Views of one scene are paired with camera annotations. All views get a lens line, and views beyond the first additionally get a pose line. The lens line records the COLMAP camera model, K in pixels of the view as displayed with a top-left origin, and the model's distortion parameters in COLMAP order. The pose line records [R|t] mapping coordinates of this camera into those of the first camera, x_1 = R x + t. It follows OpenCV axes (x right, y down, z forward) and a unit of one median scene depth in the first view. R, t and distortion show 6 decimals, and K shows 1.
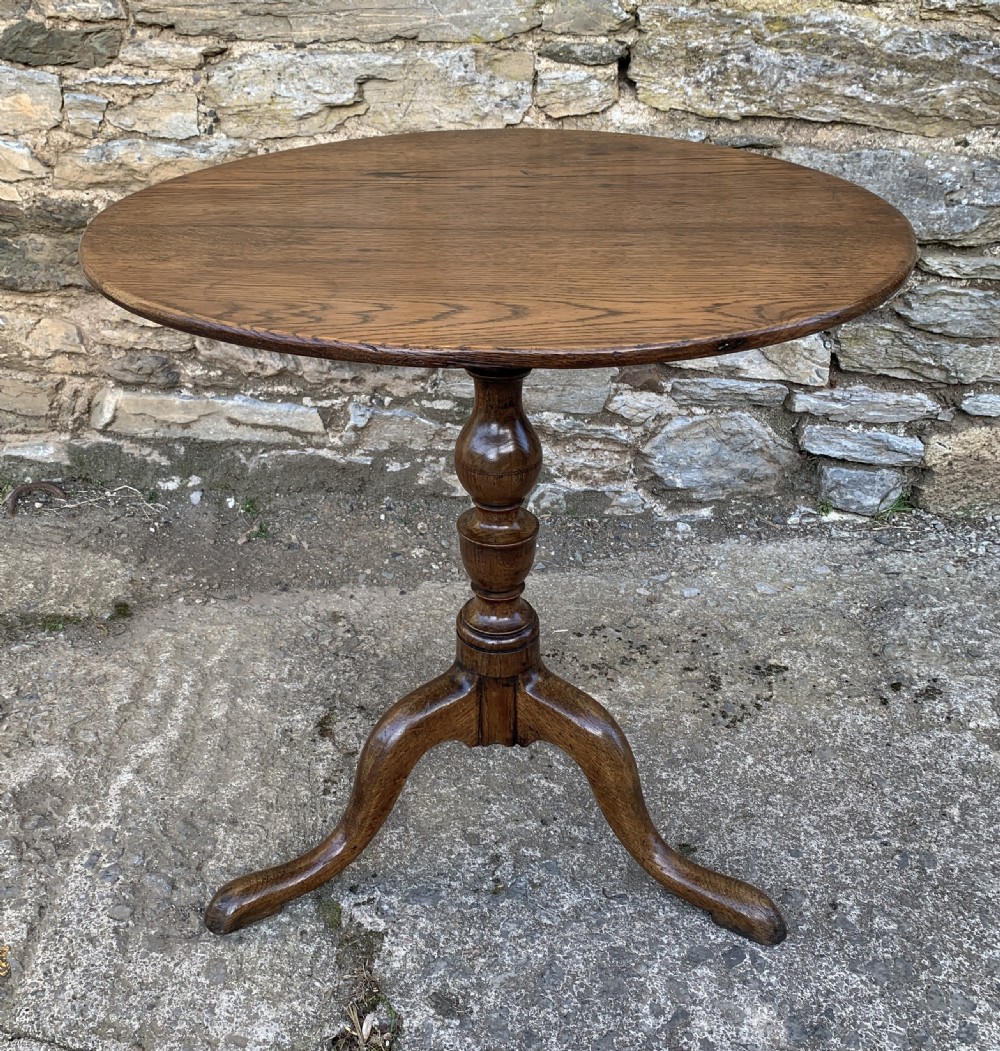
lens RADIAL K [[1191.0, 0, 476.8], [0, 1191.0, 460.6], [0, 0, 1]] dist [0.082813, -0.192265]
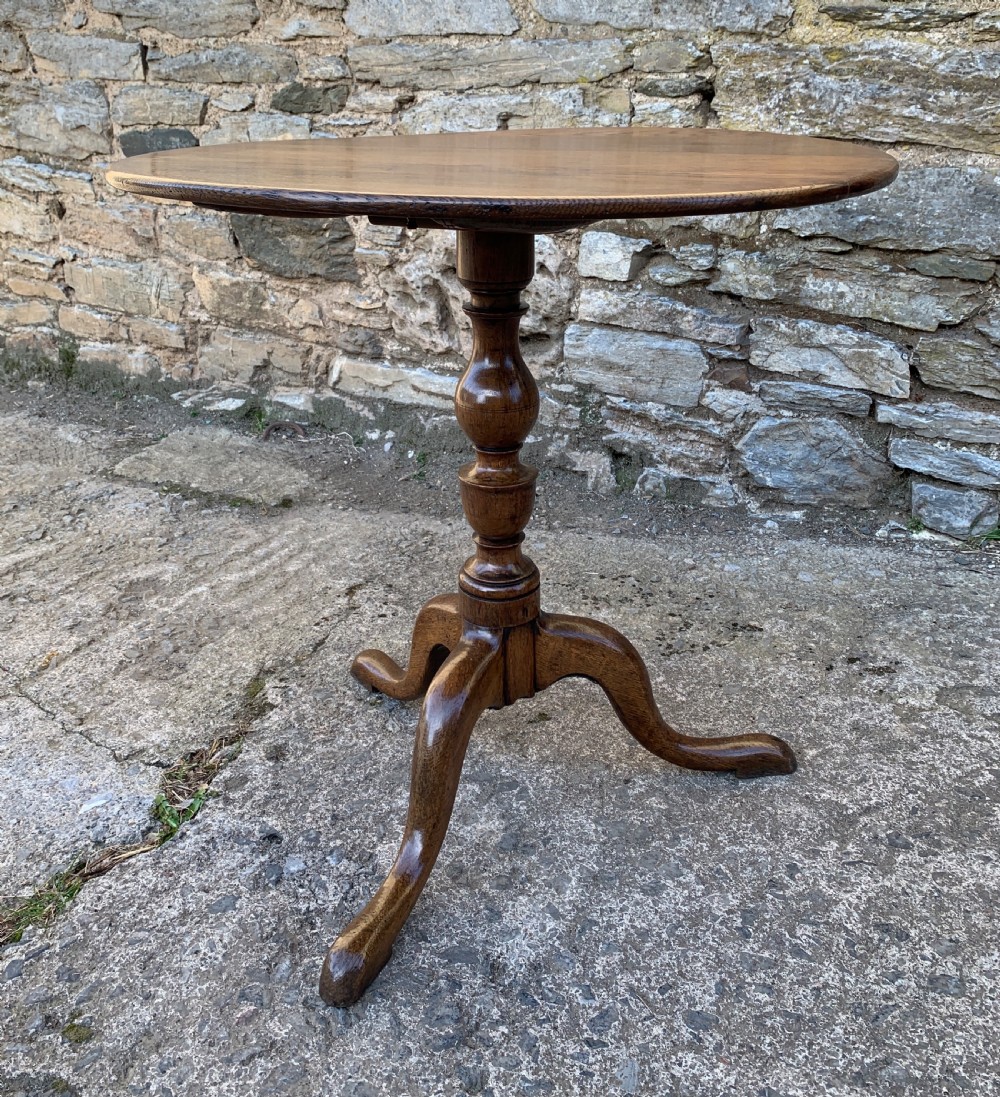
lens RADIAL K [[1092.0, 0, 487.5], [0, 1092.0, 436.5], [0, 0, 1]] dist [0.098105, -0.221321]
pose [[0.882626, 0.099529, -0.459418, 0.462720], [-0.162081, 0.981831, -0.098682, 0.137406], [0.441249, 0.161563, 0.882721, 0.007851]]
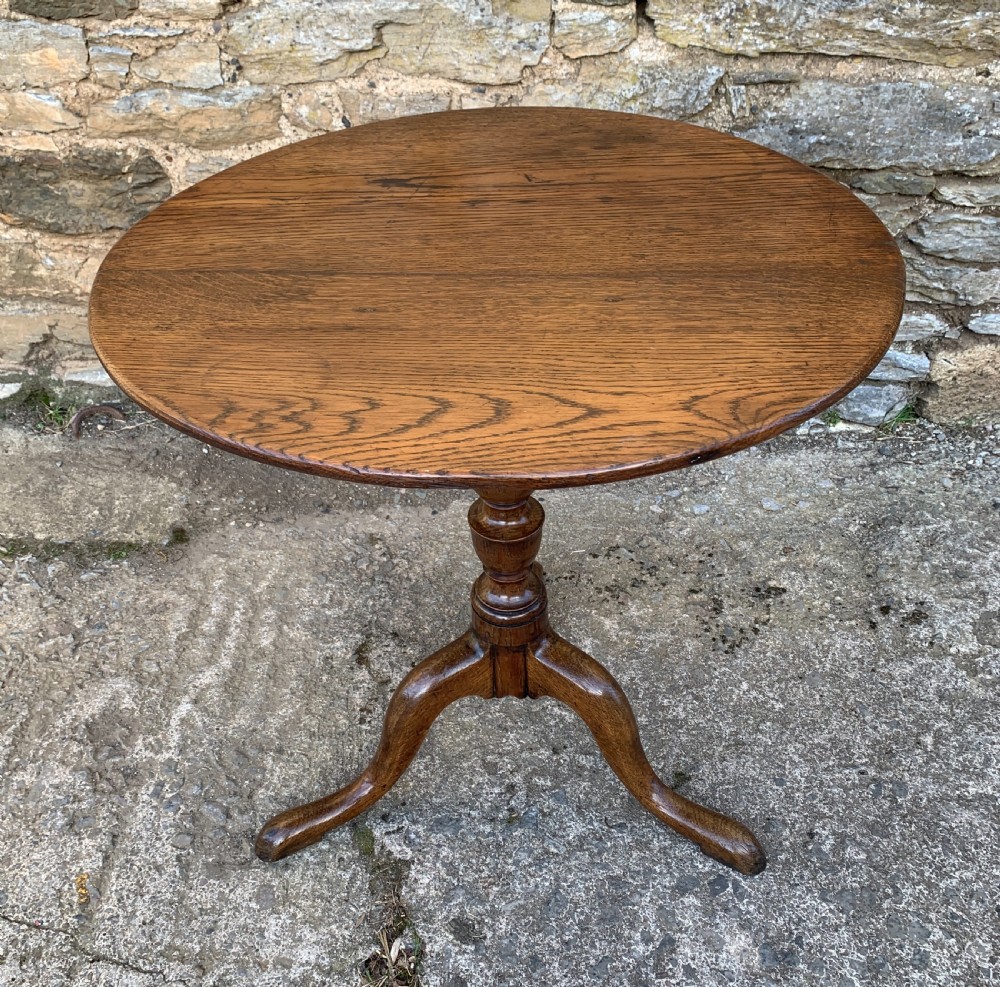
lens RADIAL K [[1099.9, 0, 490.9], [0, 1099.9, 458.4], [0, 0, 1]] dist [0.023204, -0.026503]
pose [[0.999227, -0.006686, -0.038736, 0.030549], [0.013553, 0.983605, 0.179827, -0.124642], [0.036898, -0.180213, 0.982935, 0.028750]]
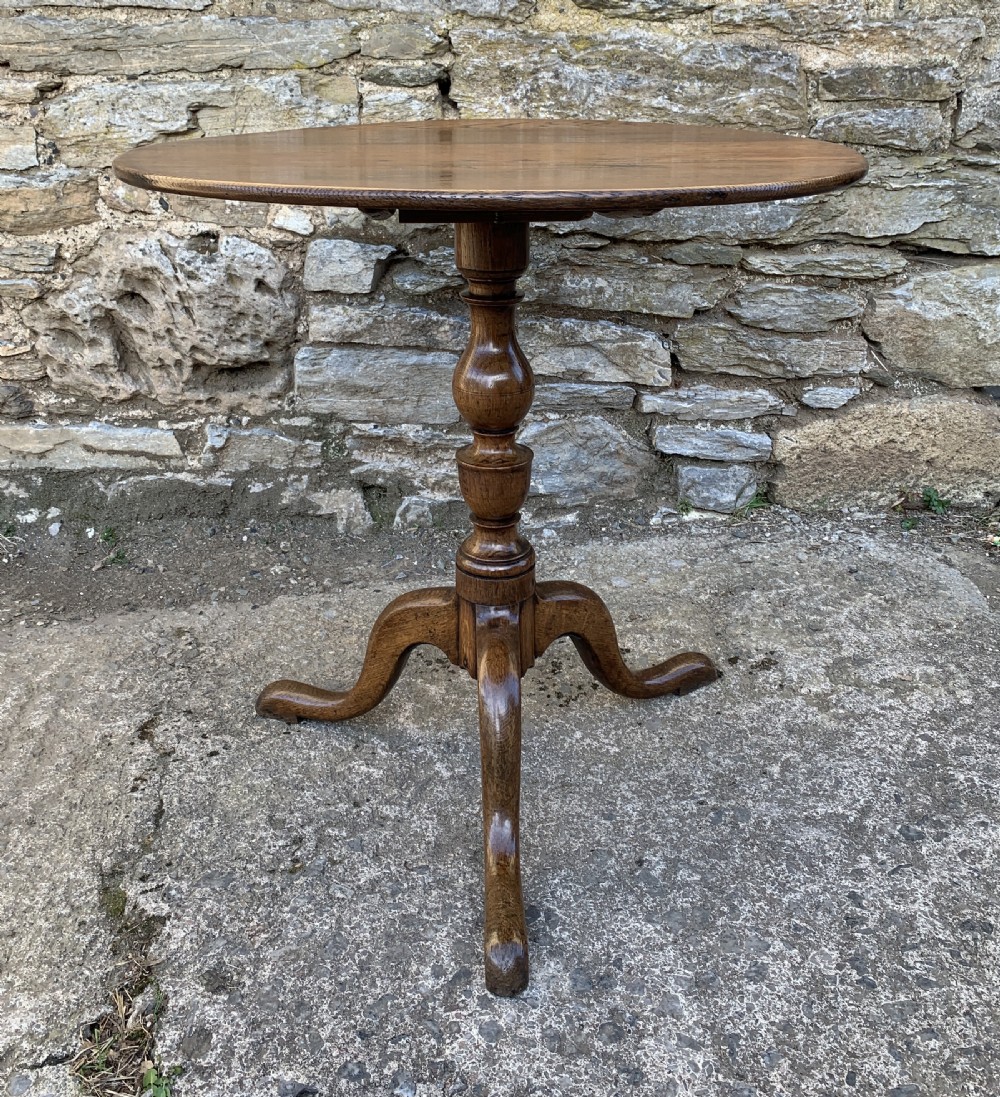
lens RADIAL K [[1176.2, 0, 521.1], [0, 1176.2, 405.3], [0, 0, 1]] dist [0.078260, -0.144793]
pose [[0.998061, -0.048002, 0.039630, 0.136009], [0.052955, 0.989397, -0.135236, 0.096329], [-0.032718, 0.137073, 0.990021, -0.003319]]
